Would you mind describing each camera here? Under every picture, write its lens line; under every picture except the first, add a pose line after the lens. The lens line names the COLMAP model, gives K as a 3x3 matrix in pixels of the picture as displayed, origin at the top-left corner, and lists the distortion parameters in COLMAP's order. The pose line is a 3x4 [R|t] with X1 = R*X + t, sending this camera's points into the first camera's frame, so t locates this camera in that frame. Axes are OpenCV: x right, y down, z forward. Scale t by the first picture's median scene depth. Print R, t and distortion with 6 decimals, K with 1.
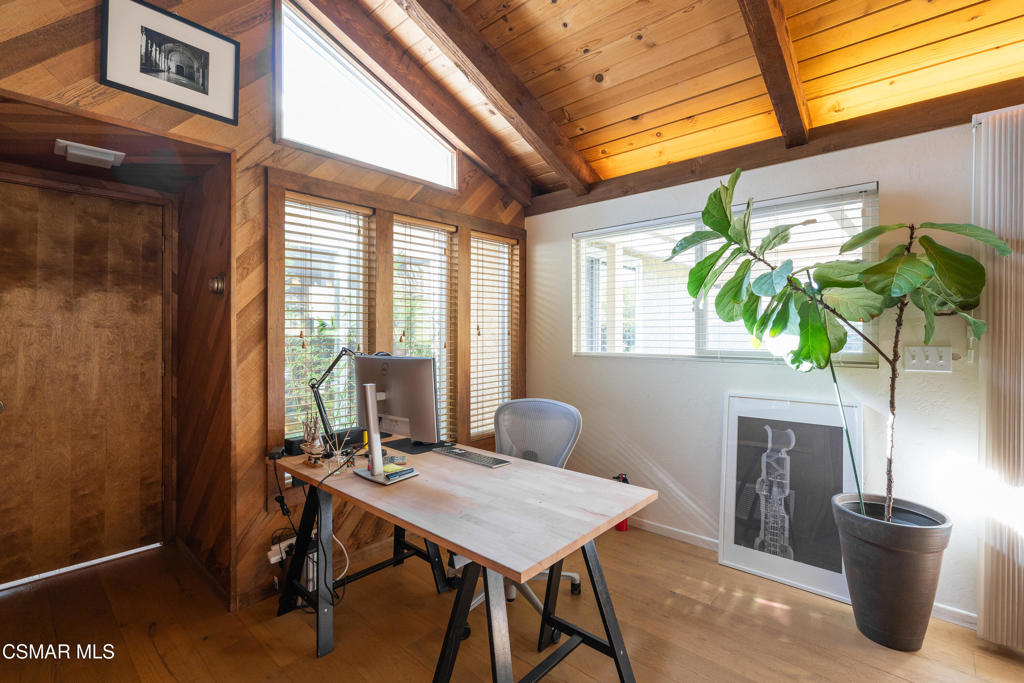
lens RADIAL K [[471.6, 0, 510.5], [0, 471.6, 333.3], [0, 0, 1]] dist [-0.002572, 0.000034]
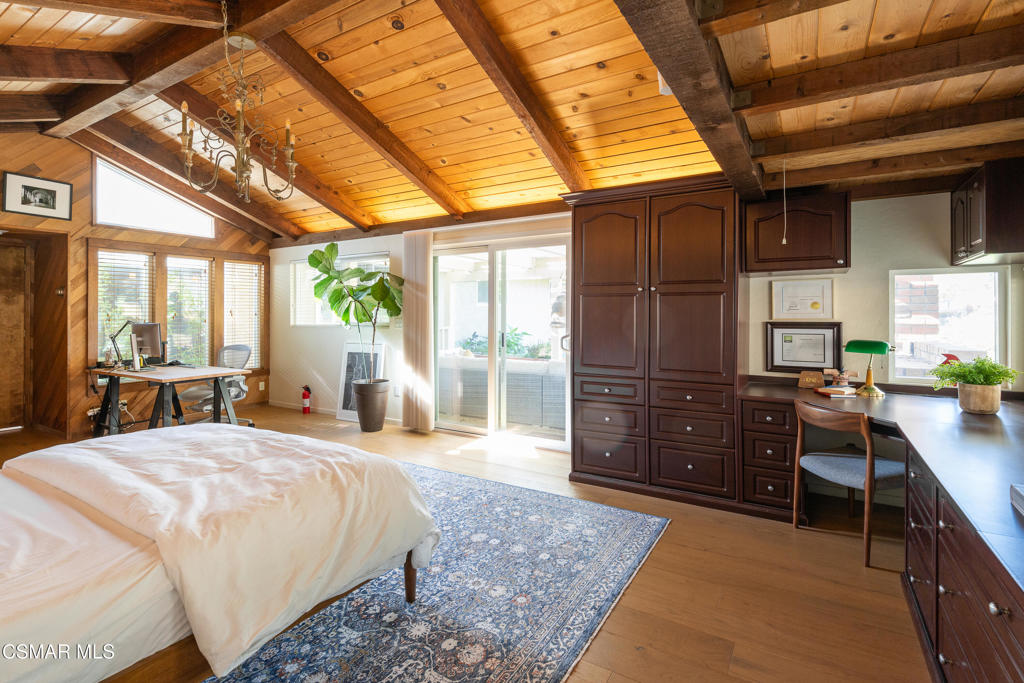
lens RADIAL K [[445.1, 0, 512.8], [0, 445.1, 312.0], [0, 0, 1]] dist [-0.001162, -0.000423]
pose [[0.970747, -0.001806, 0.240100, 0.809360], [0.003890, 0.999959, -0.008206, 0.012436], [-0.240075, 0.008900, 0.970714, -1.321777]]
